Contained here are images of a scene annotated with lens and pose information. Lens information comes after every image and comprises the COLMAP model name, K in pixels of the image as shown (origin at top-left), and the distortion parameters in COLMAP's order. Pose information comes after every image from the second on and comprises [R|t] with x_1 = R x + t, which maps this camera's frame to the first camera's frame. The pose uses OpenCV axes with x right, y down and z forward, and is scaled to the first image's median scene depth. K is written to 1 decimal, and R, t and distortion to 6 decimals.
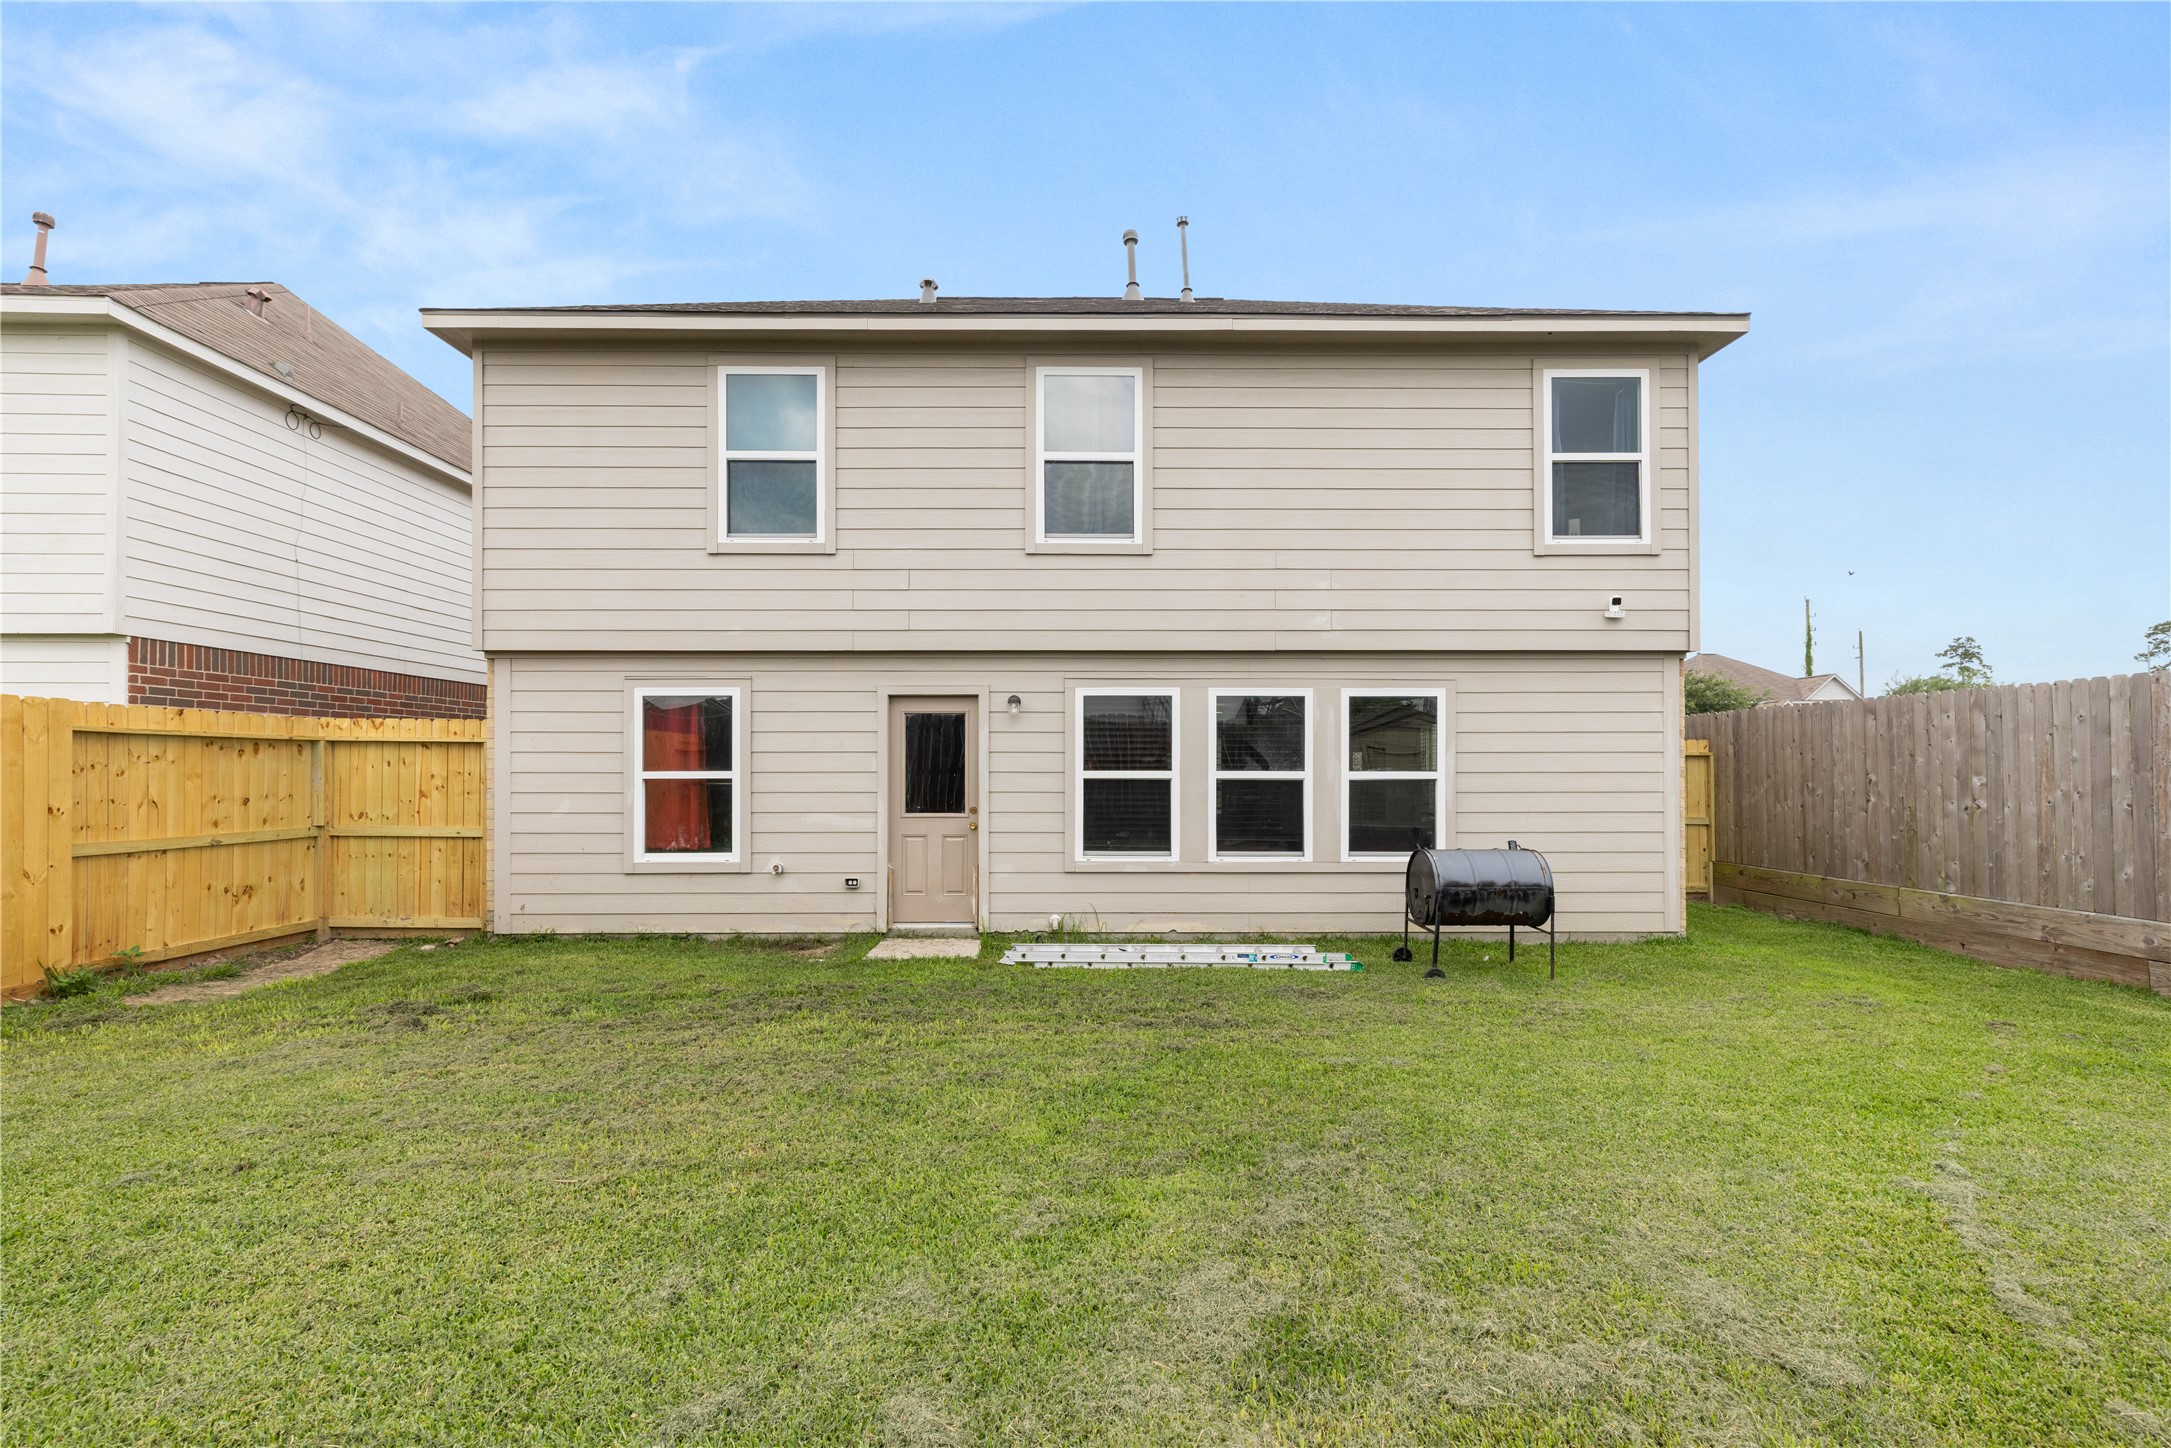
lens RADIAL K [[975.4, 0, 1098.3], [0, 975.4, 762.2], [0, 0, 1]] dist [0.000477, 0.000826]
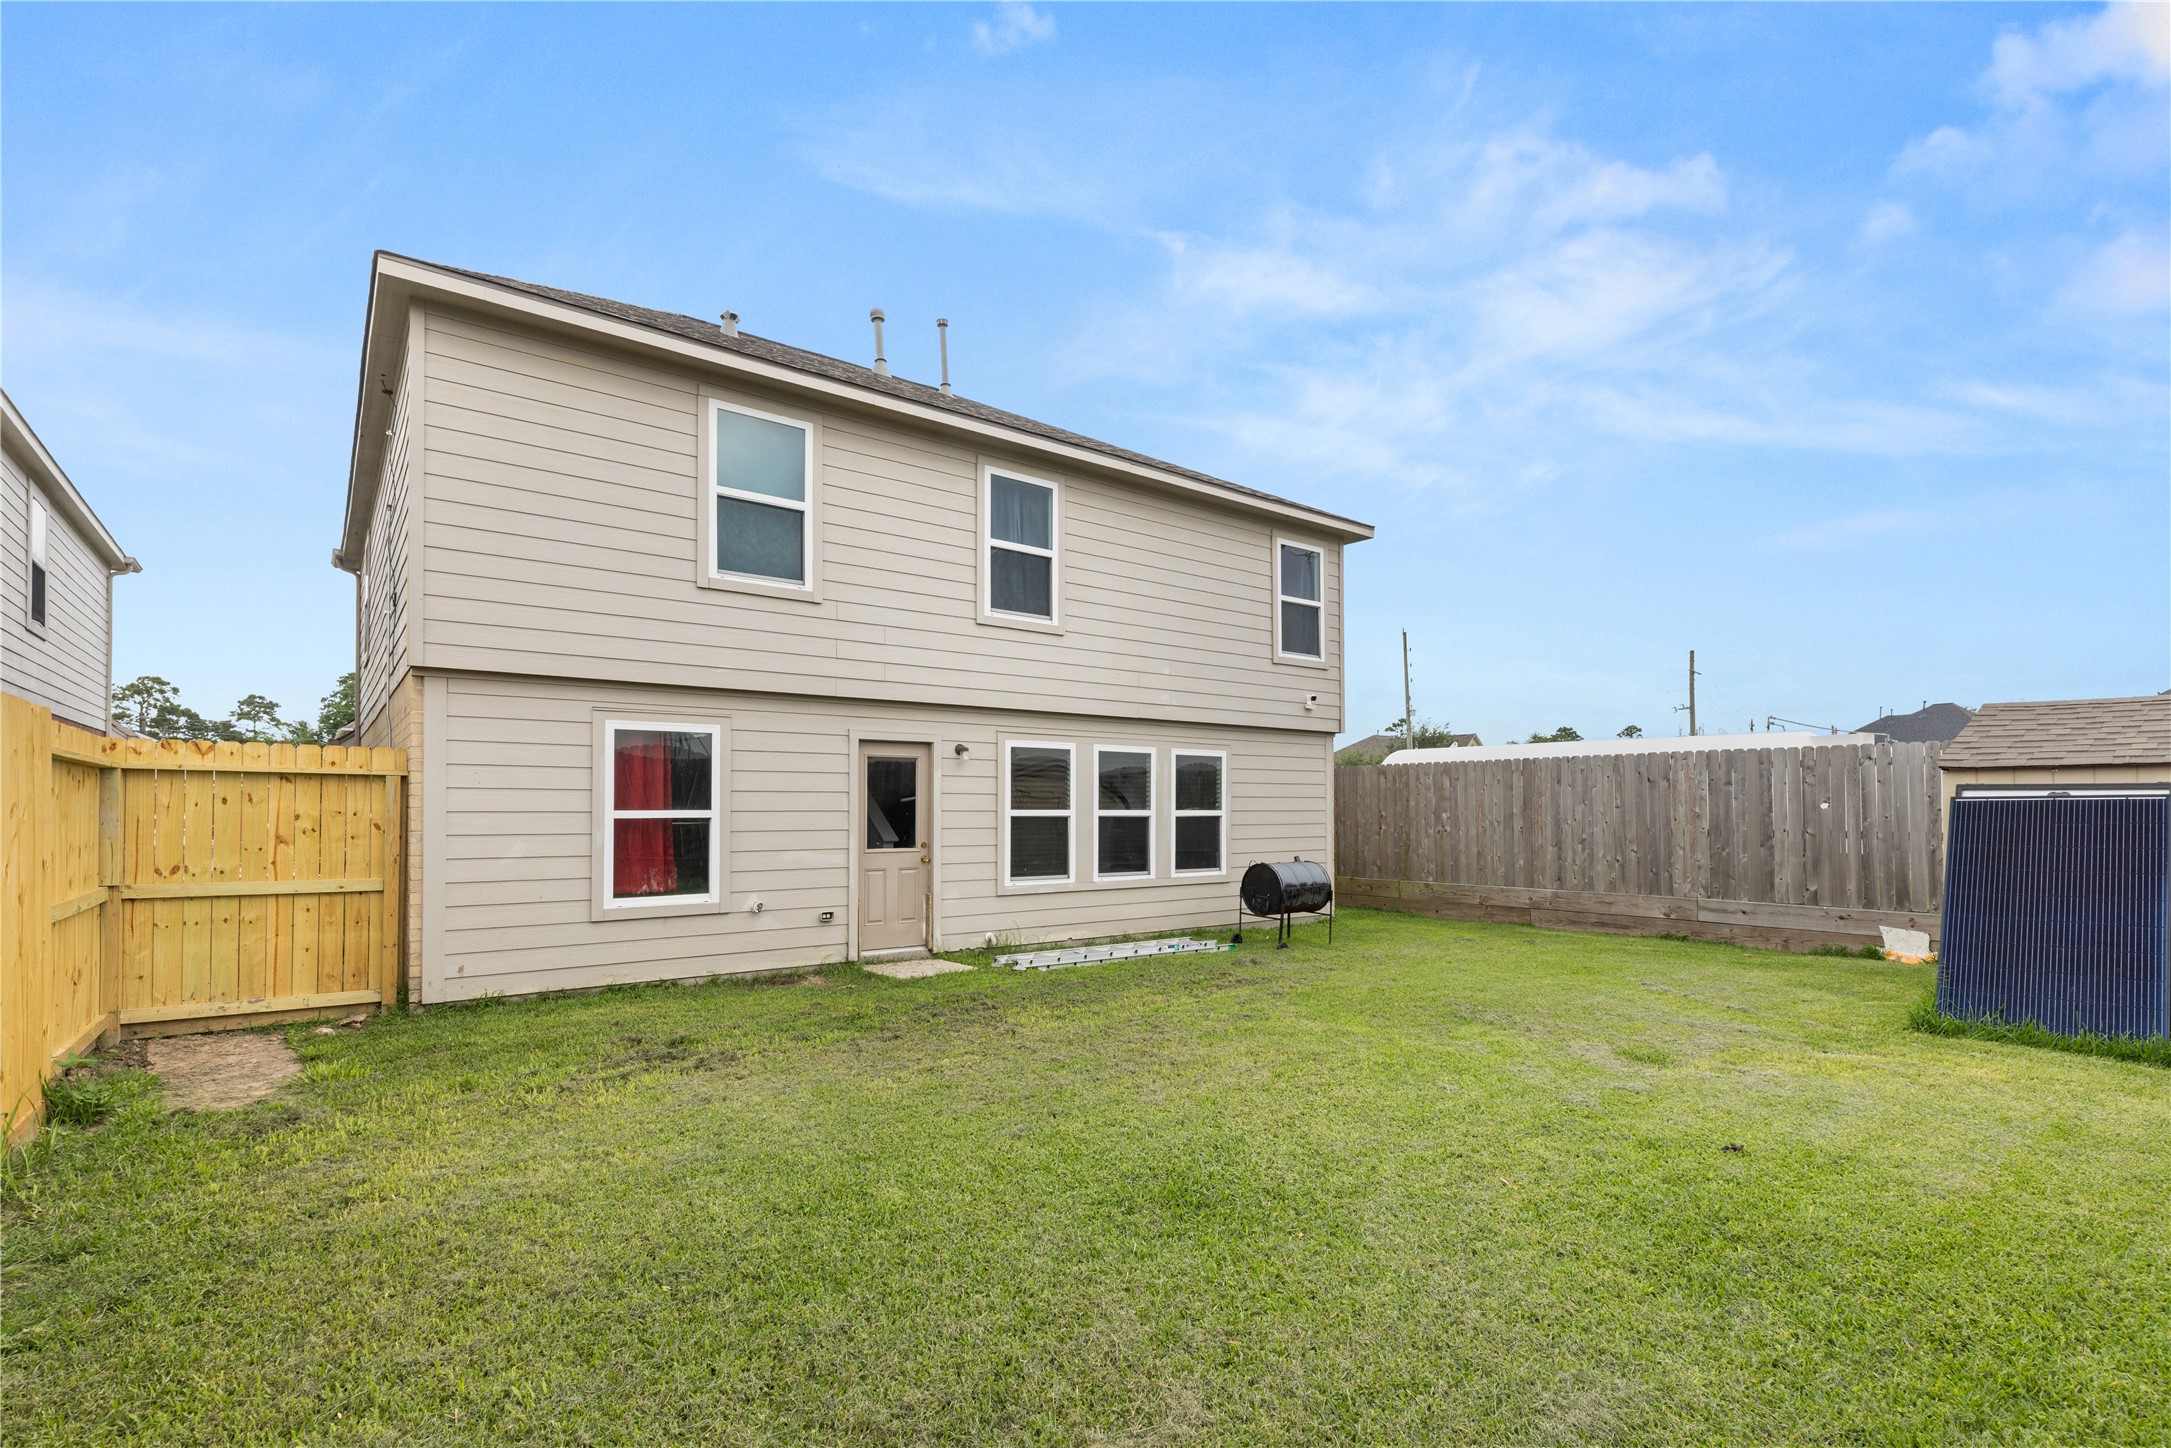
lens RADIAL K [[975.4, 0, 1094.5], [0, 975.4, 809.2], [0, 0, 1]] dist [0.000477, 0.000826]
pose [[0.802374, 0.000159, 0.596822, -0.644956], [-0.003564, 0.999983, 0.004525, 0.002148], [-0.596811, -0.005758, 0.802361, -0.018330]]
